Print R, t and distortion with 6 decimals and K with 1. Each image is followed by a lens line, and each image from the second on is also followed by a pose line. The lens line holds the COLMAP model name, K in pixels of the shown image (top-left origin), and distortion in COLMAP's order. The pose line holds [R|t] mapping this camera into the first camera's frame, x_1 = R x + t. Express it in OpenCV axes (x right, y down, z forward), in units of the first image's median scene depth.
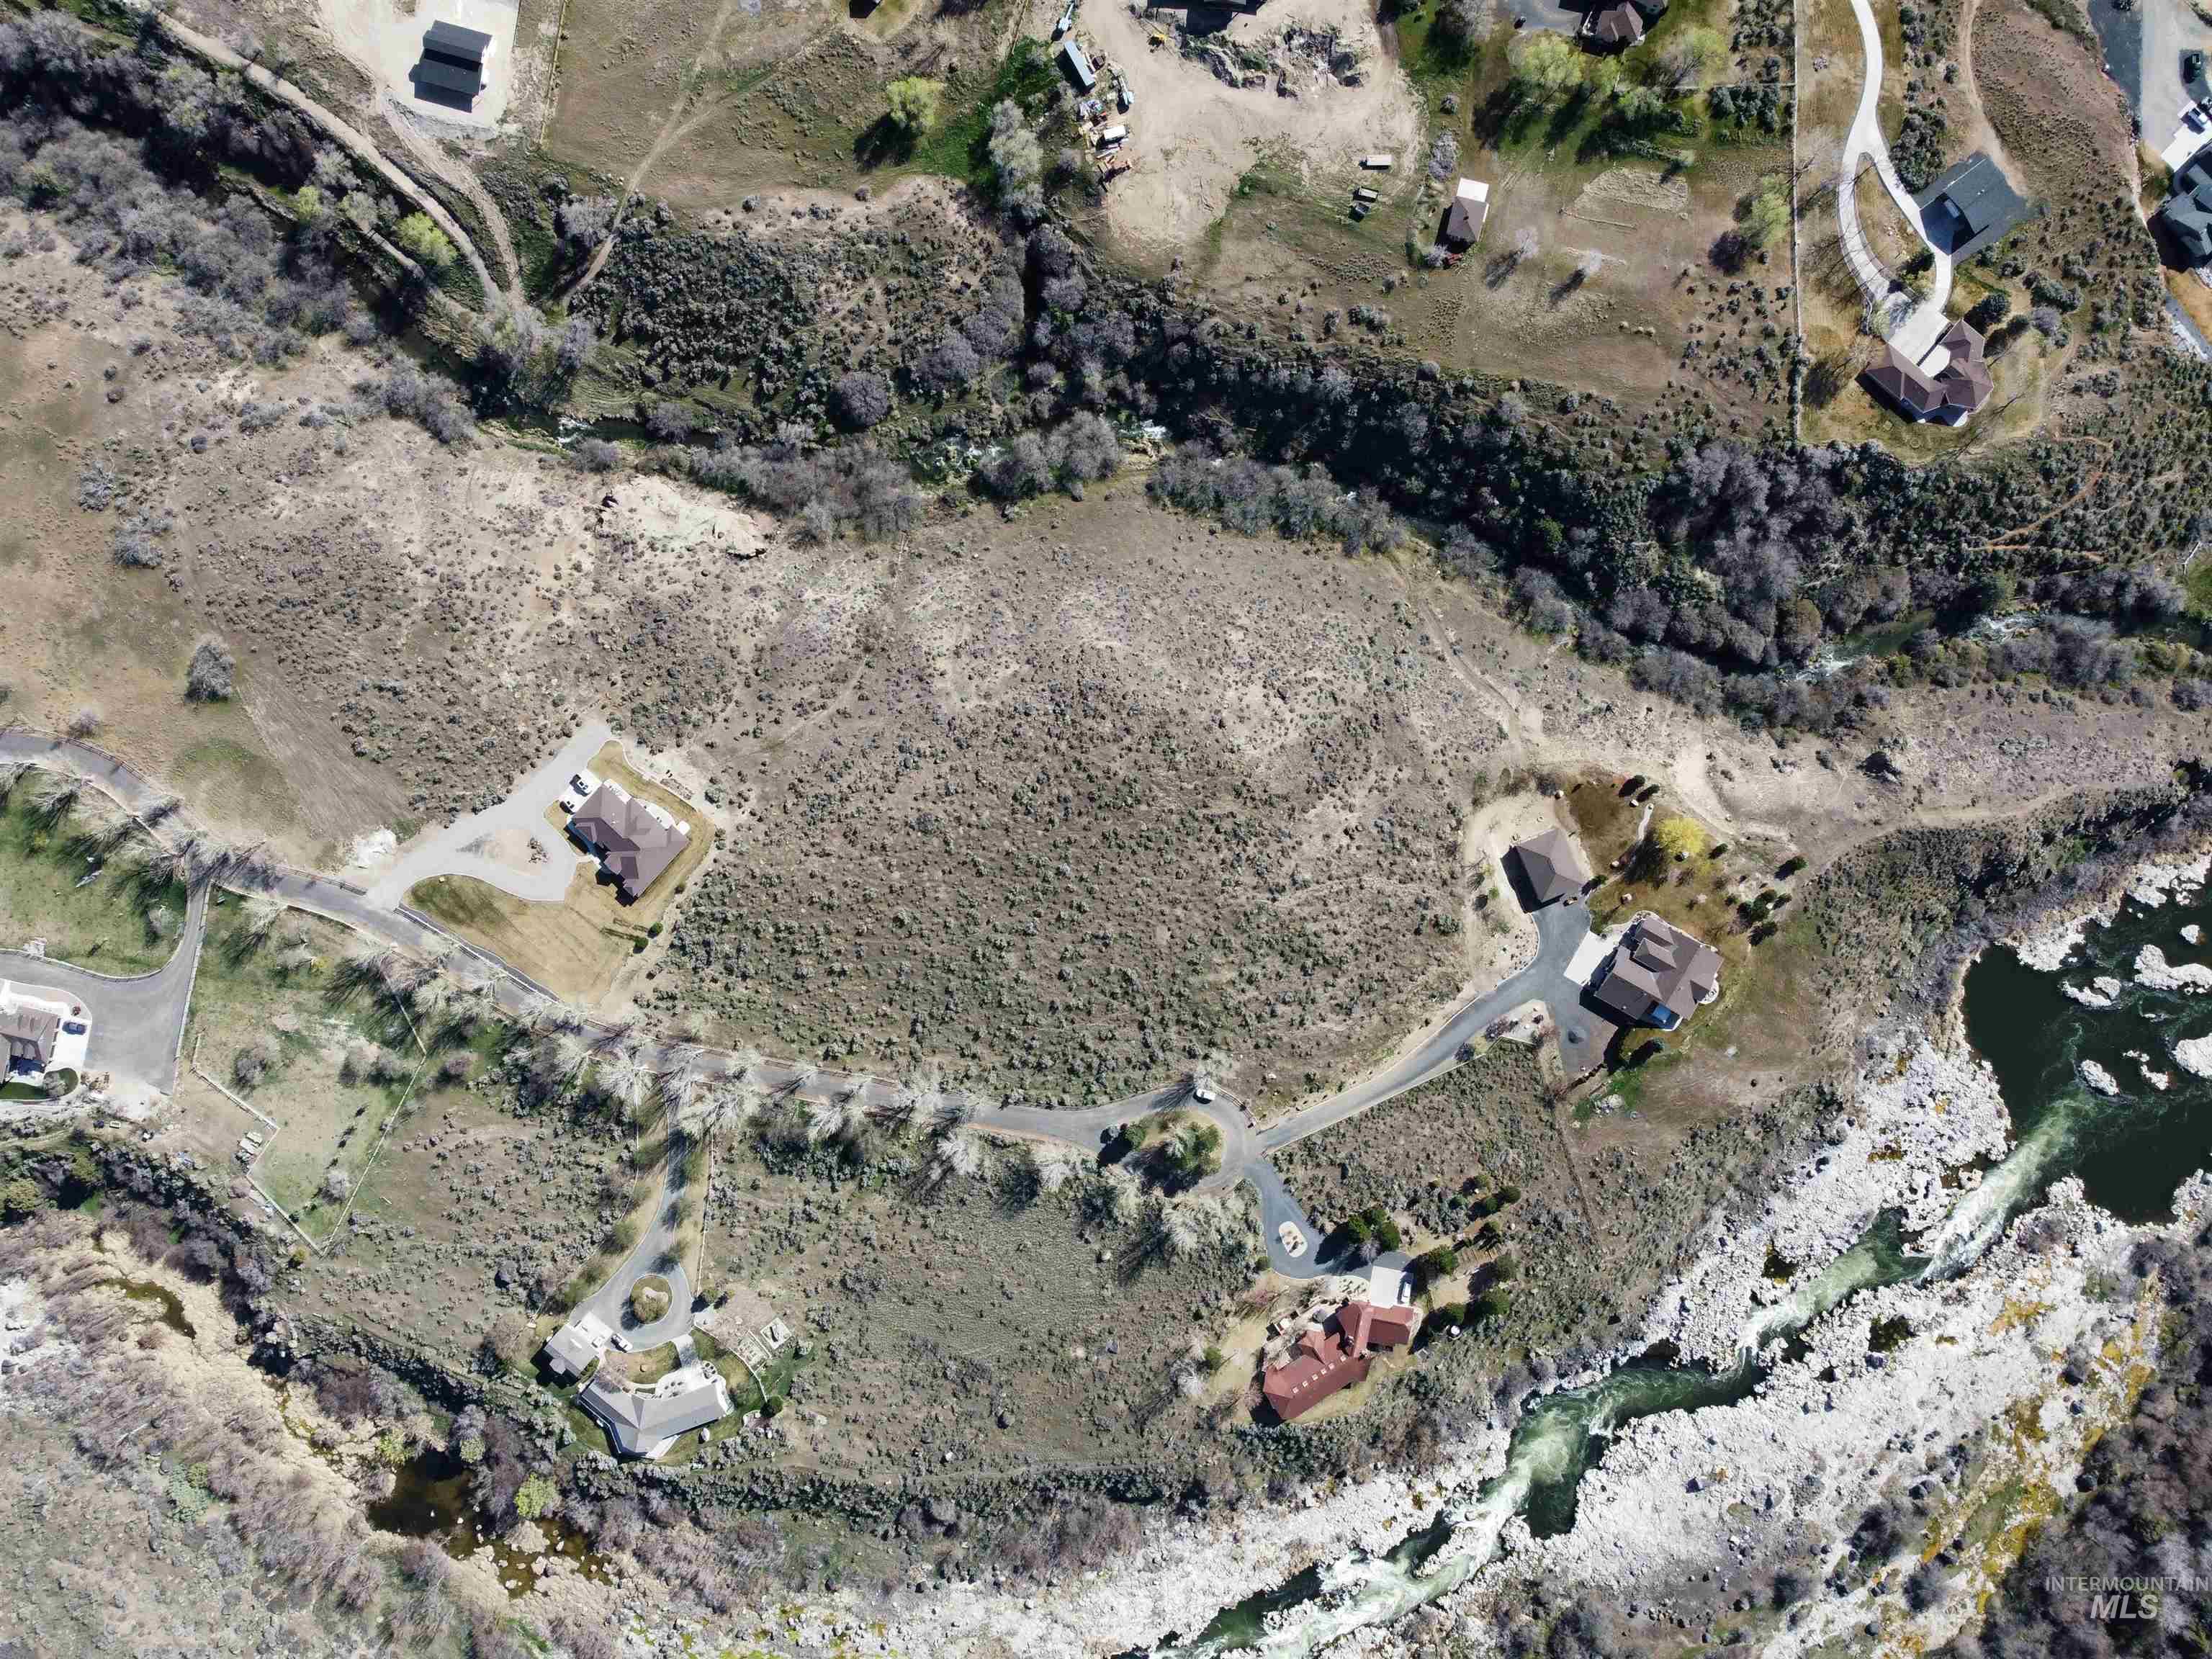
lens RADIAL K [[1752.2, 0, 1095.8], [0, 1752.2, 827.4], [0, 0, 1]] dist [-0.001386, -0.000637]
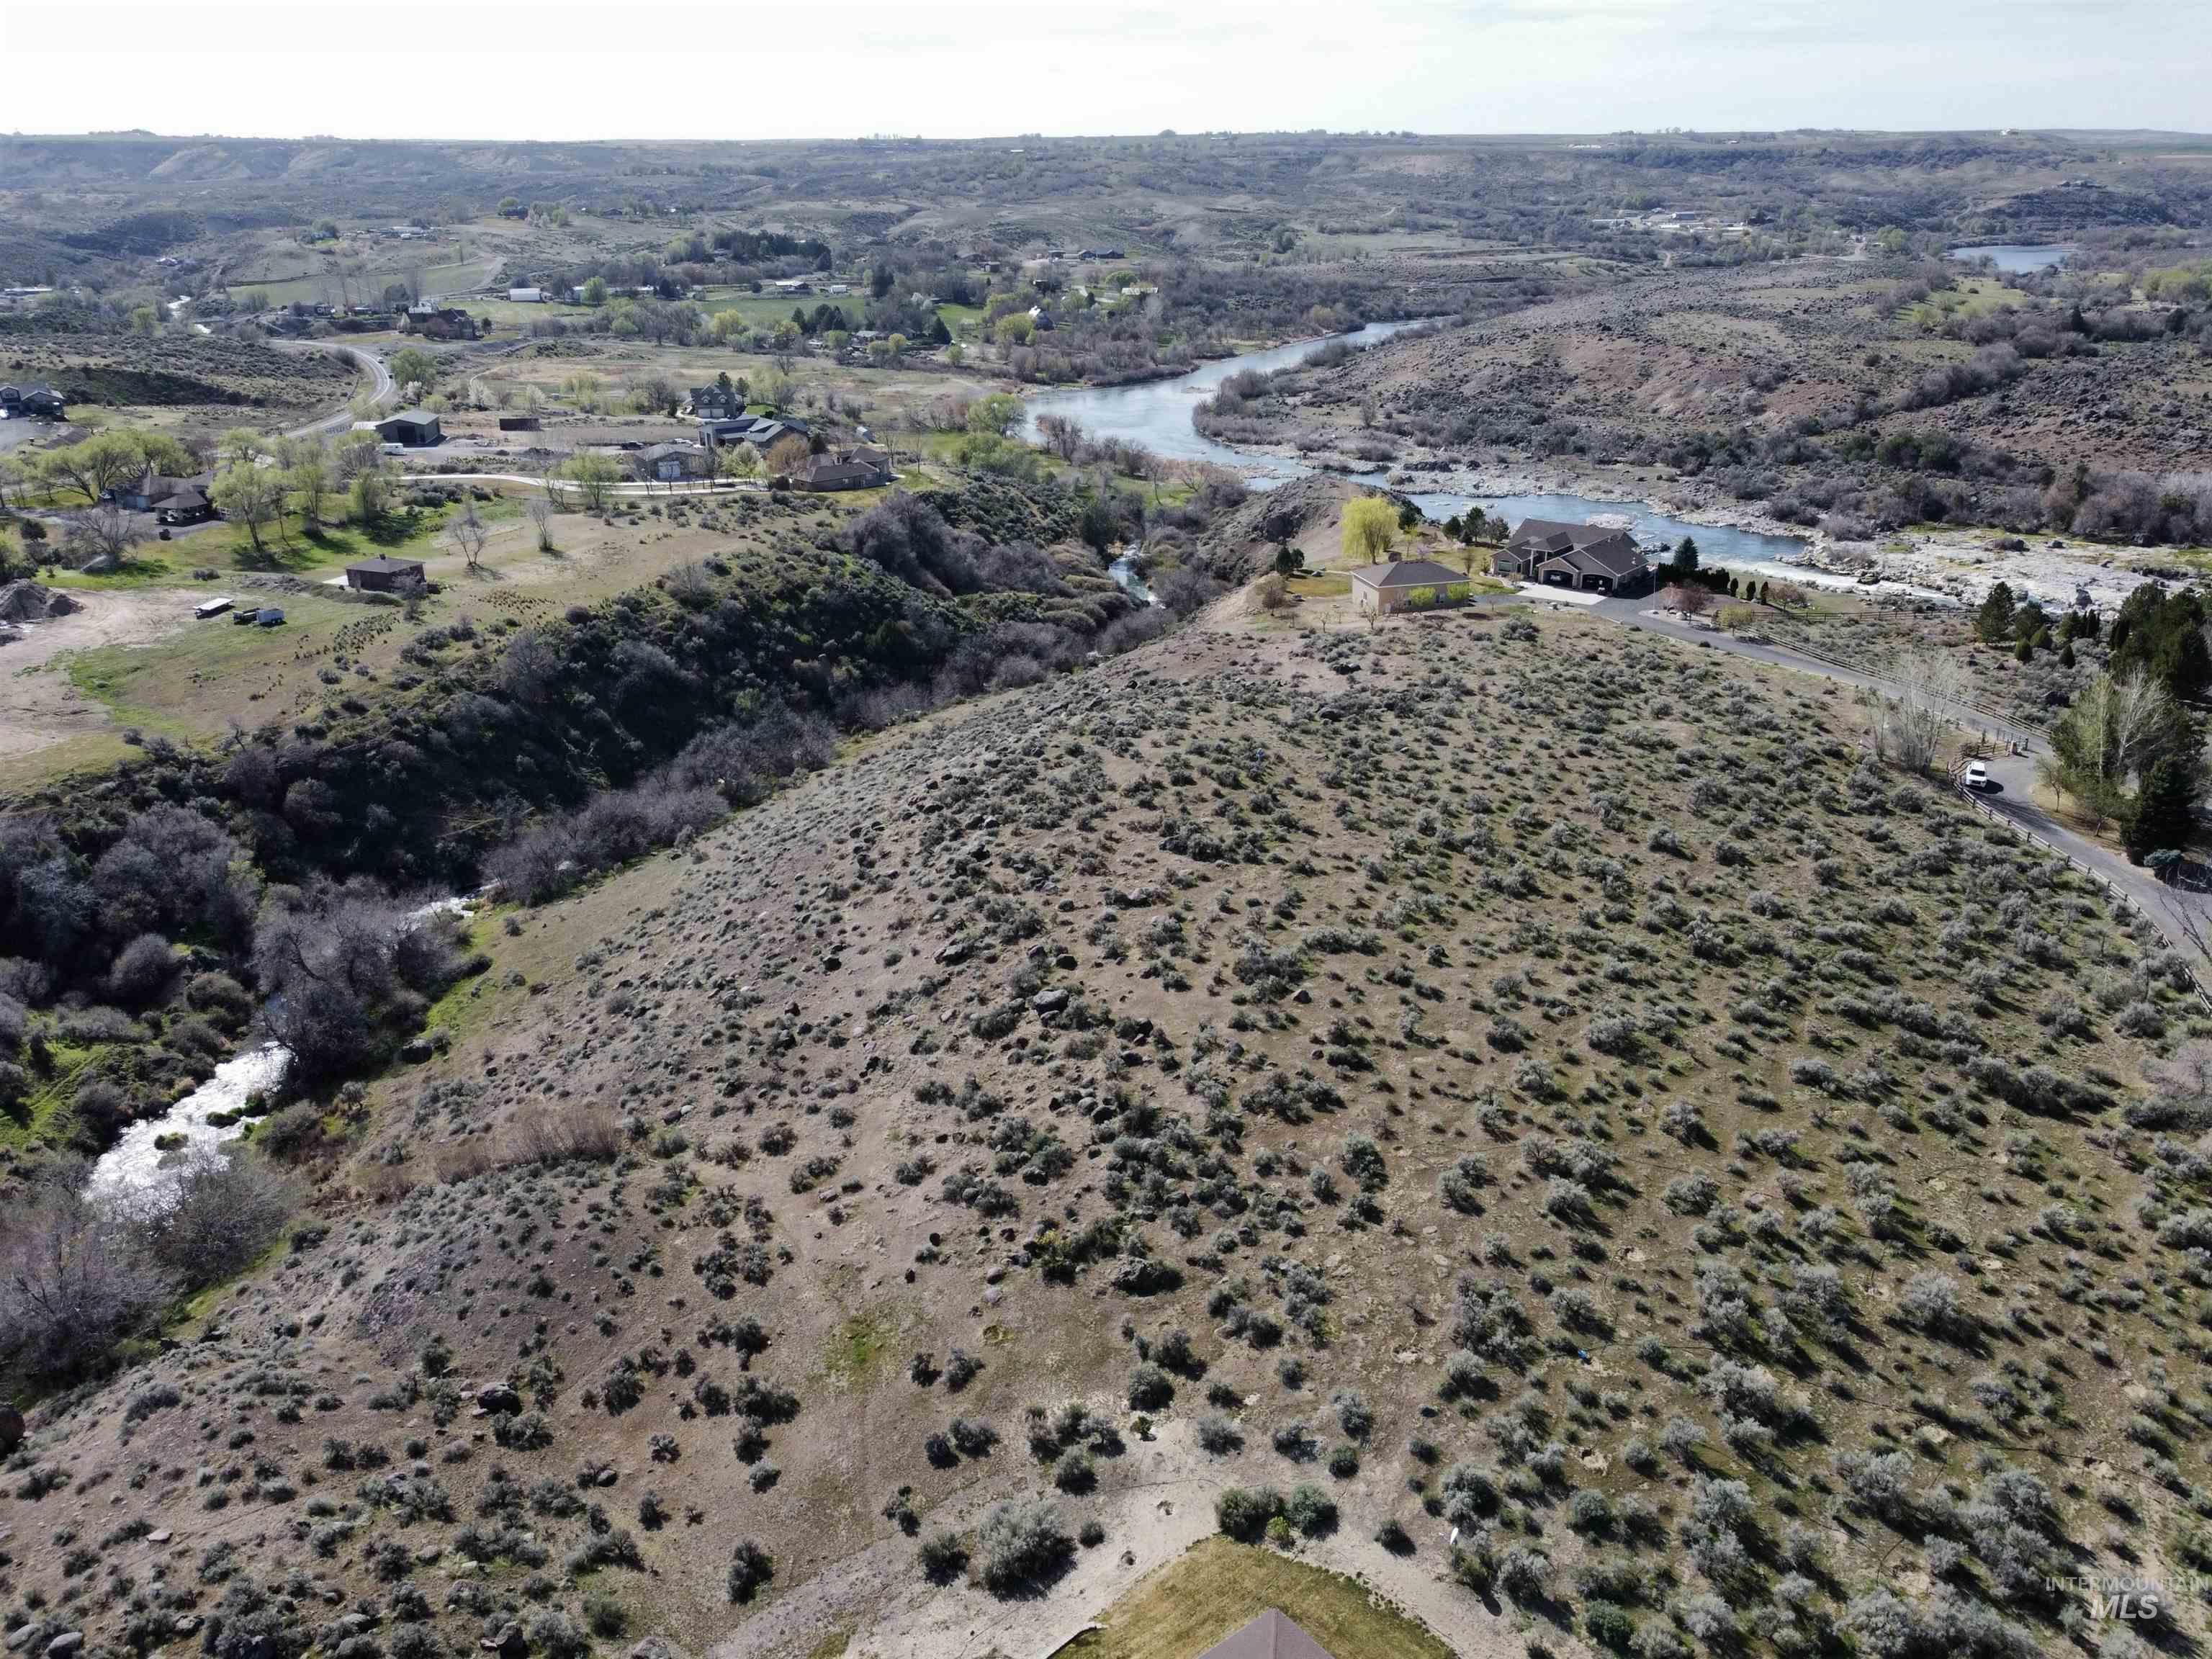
lens RADIAL K [[1727.3, 0, 1096.3], [0, 1727.3, 827.8], [0, 0, 1]] dist [-0.000275, -0.003094]
pose [[0.165416, -0.338028, 0.926485, -0.351943], [0.985785, 0.028659, -0.165548, 0.015813], [0.029407, 0.940700, 0.337963, 0.863968]]
